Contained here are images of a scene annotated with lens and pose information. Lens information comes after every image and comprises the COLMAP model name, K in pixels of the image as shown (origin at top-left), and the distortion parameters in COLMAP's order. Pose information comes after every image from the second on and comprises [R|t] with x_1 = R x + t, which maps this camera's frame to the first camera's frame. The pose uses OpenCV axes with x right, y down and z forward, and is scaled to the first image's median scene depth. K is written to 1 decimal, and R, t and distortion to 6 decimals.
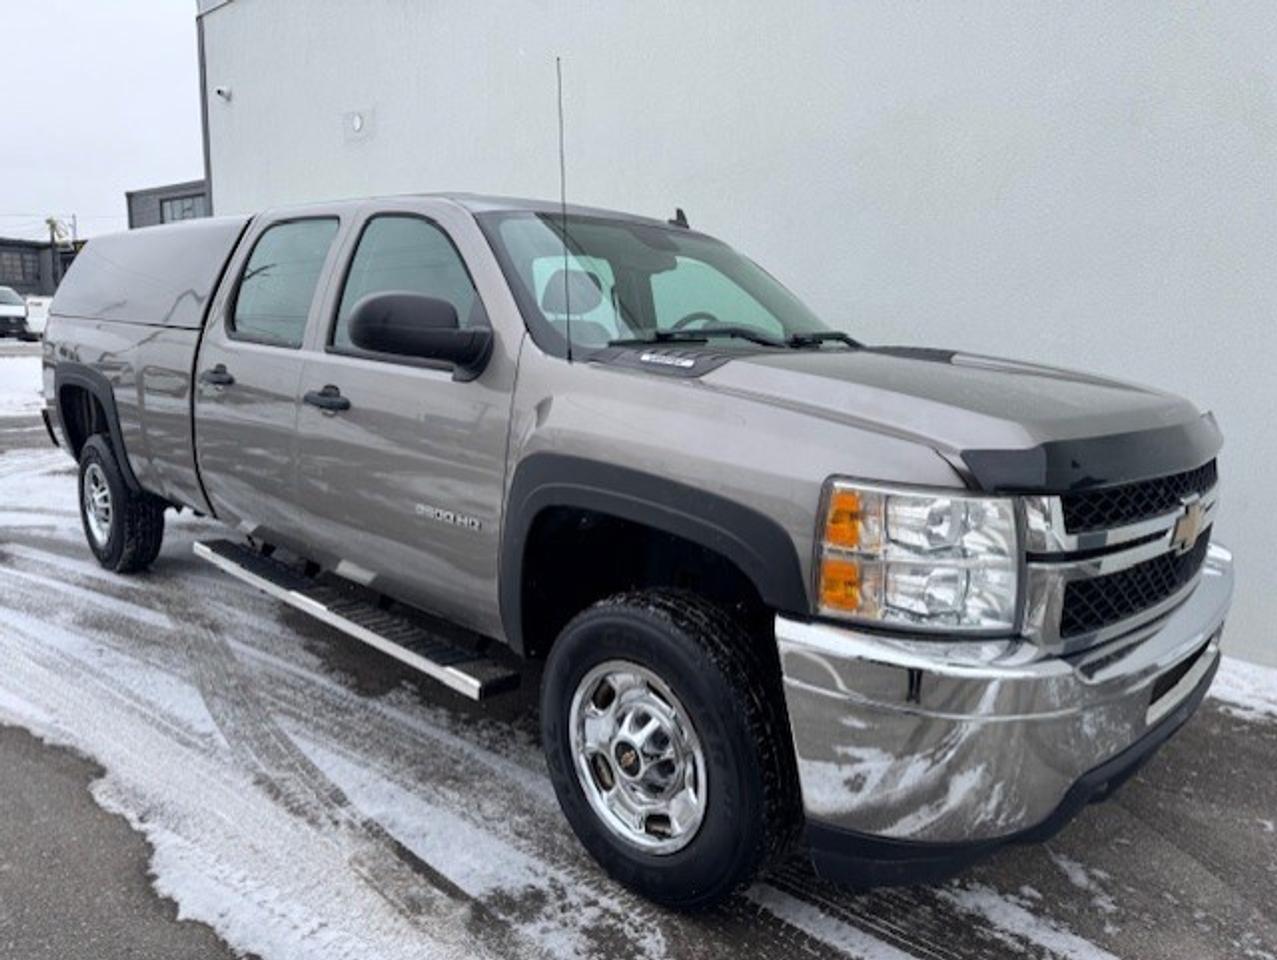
lens RADIAL K [[911.8, 0, 644.6], [0, 911.8, 469.7], [0, 0, 1]] dist [0.026809, -0.021494]
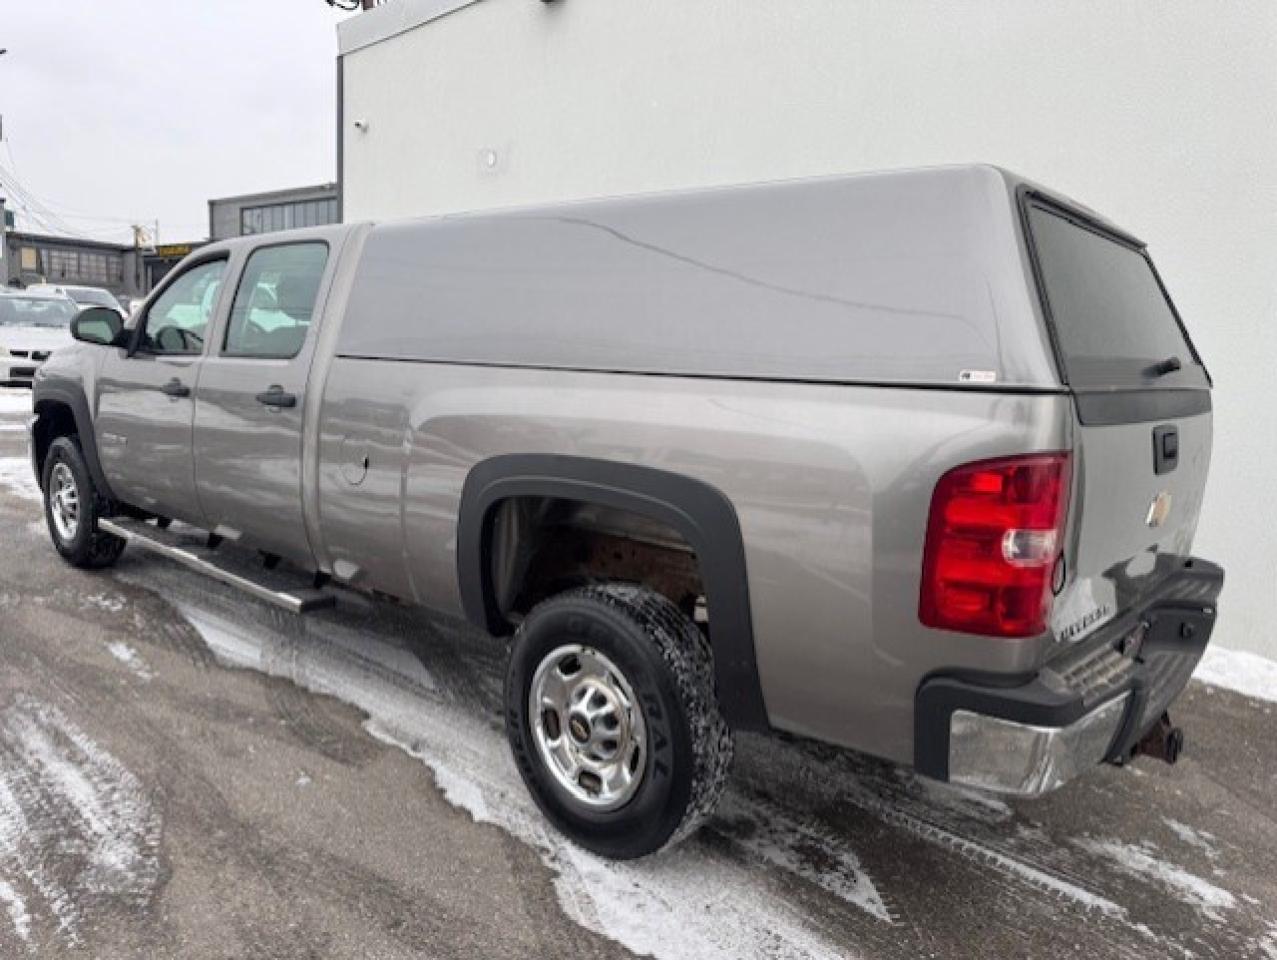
lens RADIAL K [[911.8, 0, 639.1], [0, 911.8, 487.8], [0, 0, 1]] dist [0.026809, -0.021494]
pose [[0.997869, 0.040747, -0.050963, -0.211993], [-0.040624, 0.999169, 0.003447, 0.005896], [0.051061, -0.001369, 0.998695, -0.257395]]
